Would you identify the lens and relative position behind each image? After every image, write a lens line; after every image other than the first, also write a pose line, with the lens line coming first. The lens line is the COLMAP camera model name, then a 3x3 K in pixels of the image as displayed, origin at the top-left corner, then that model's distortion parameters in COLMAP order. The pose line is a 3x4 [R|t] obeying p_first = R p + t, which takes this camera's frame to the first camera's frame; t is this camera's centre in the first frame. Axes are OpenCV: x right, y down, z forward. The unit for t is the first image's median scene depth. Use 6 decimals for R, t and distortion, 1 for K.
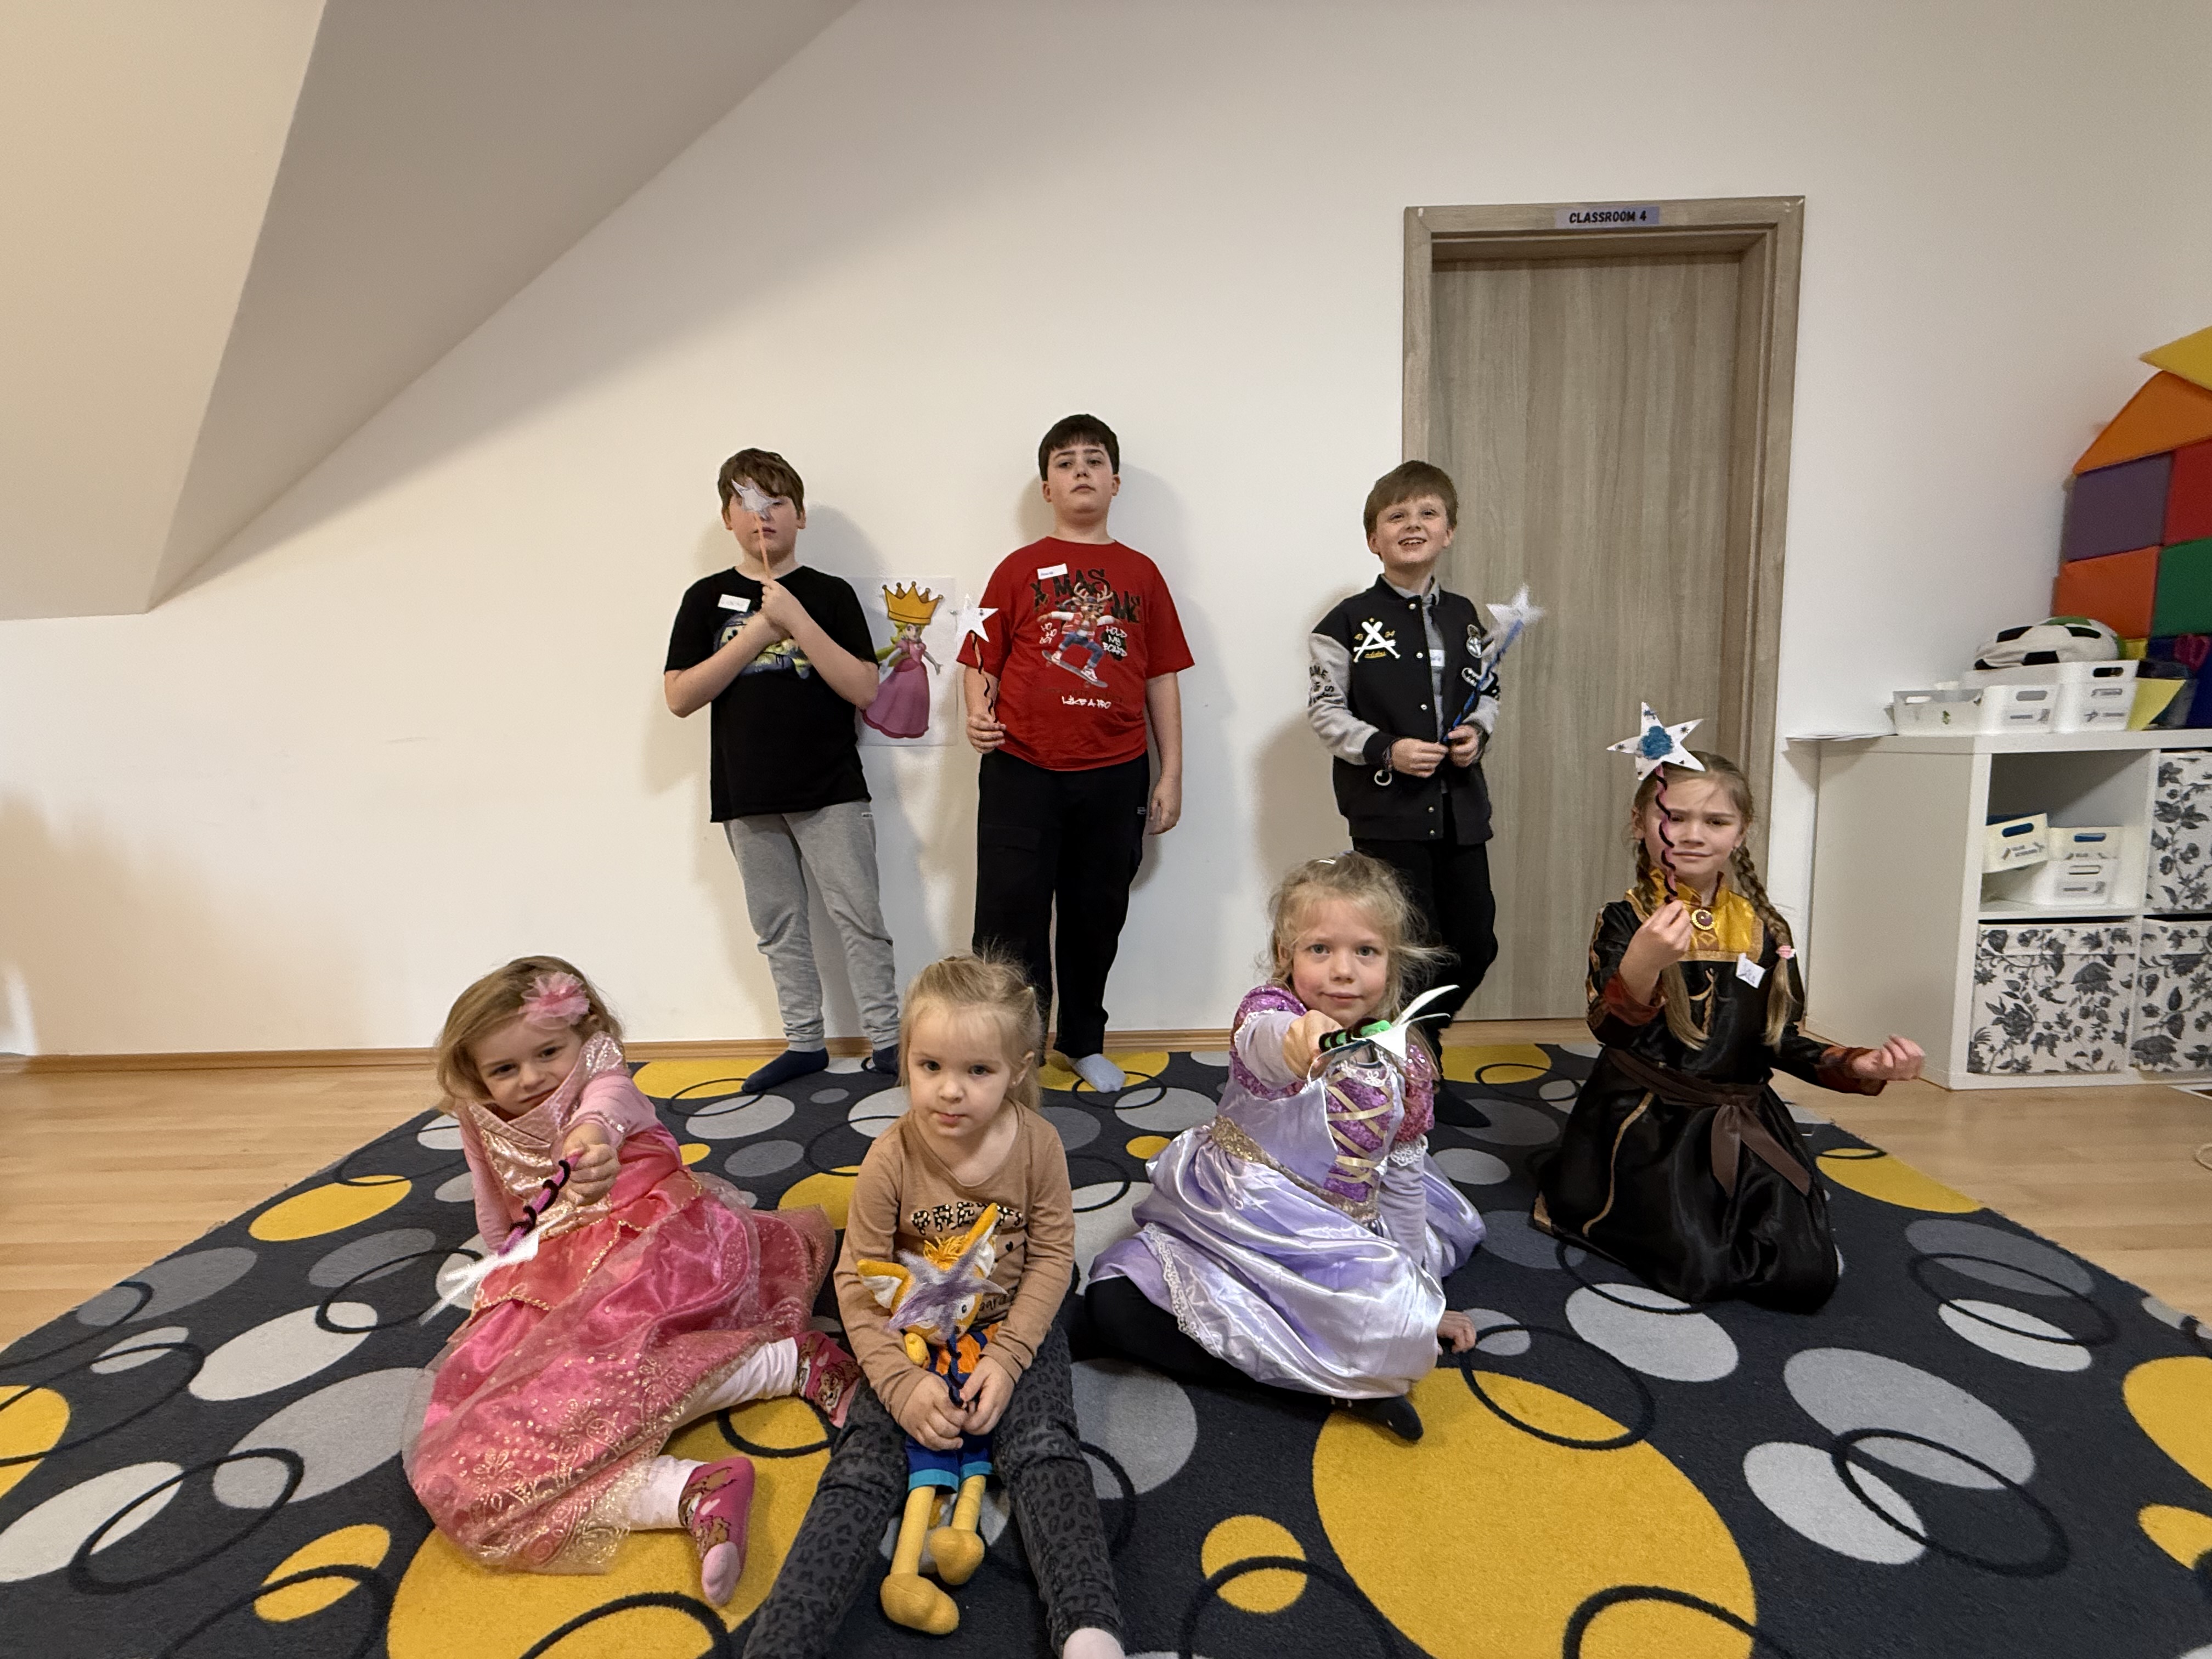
lens RADIAL K [[883.8, 0, 1100.2], [0, 883.8, 825.0], [0, 0, 1]] dist [0.000362, -0.000160]
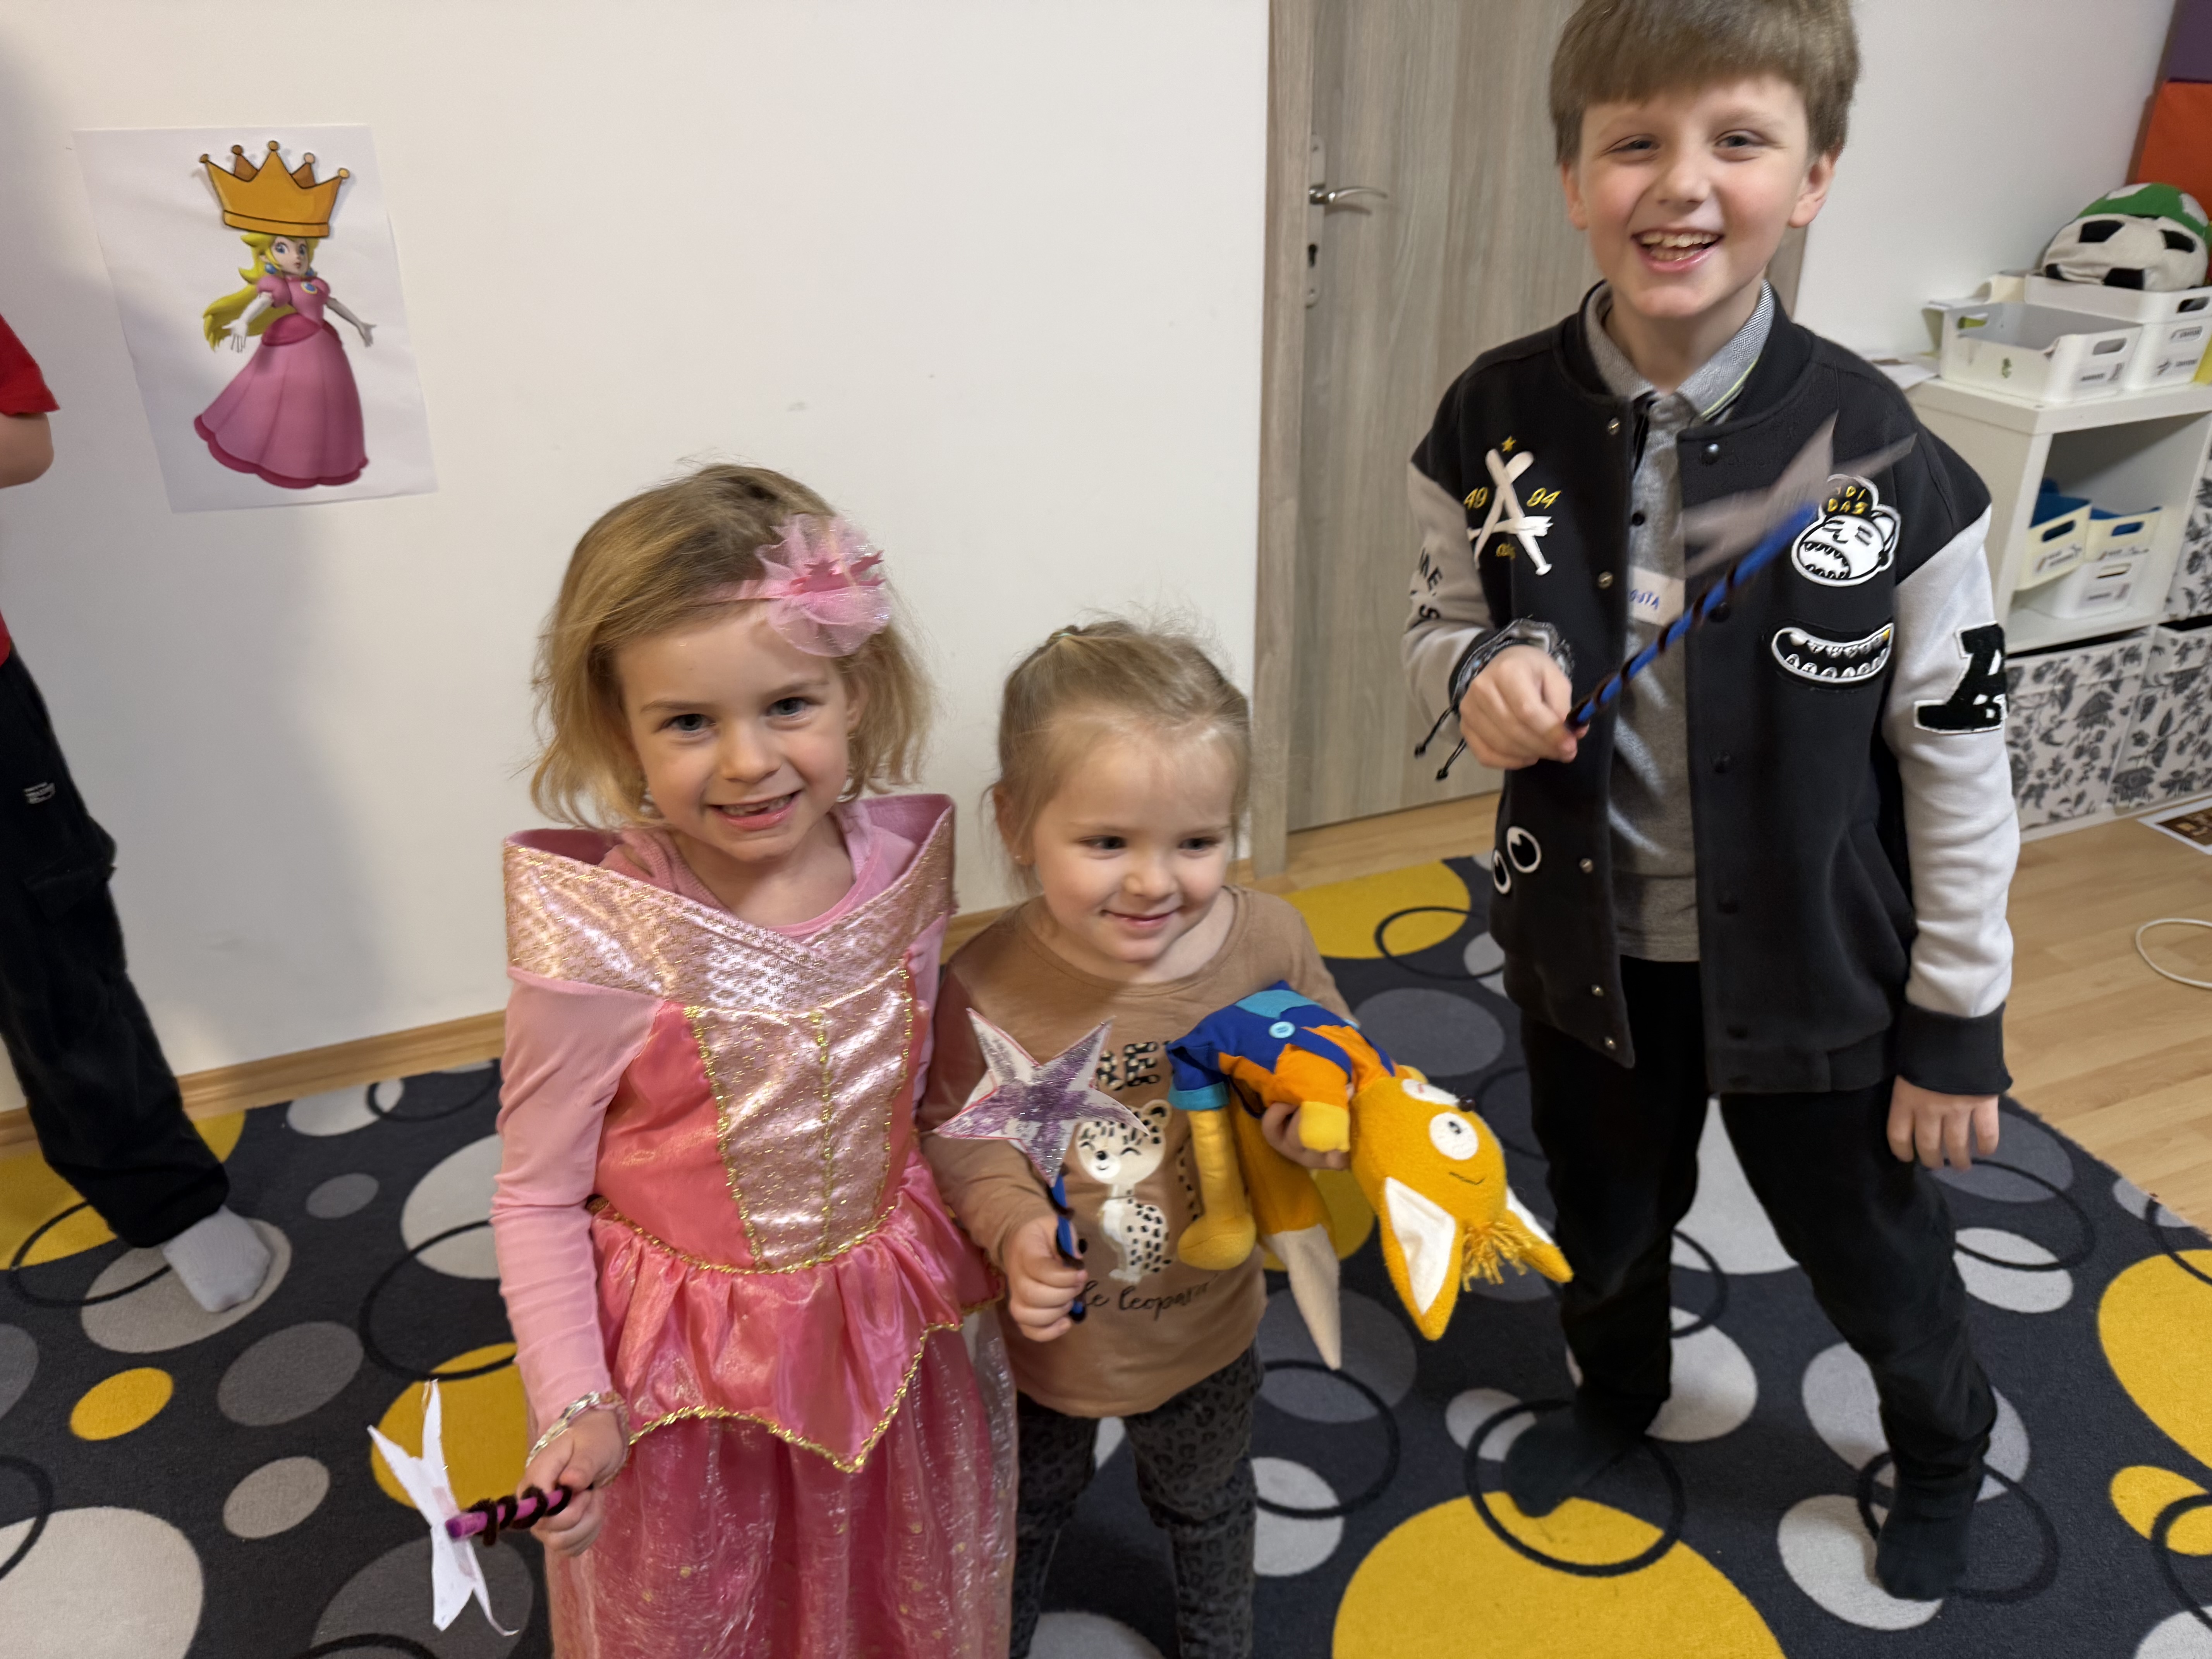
lens RADIAL K [[1591.6, 0, 1112.6], [0, 1591.6, 800.2], [0, 0, 1]] dist [-0.011252, -0.005279]
pose [[0.936179, -0.157453, 0.314290, -0.141072], [0.033255, 0.929736, 0.366722, -0.294289], [-0.349948, -0.332866, 0.875635, 0.052939]]
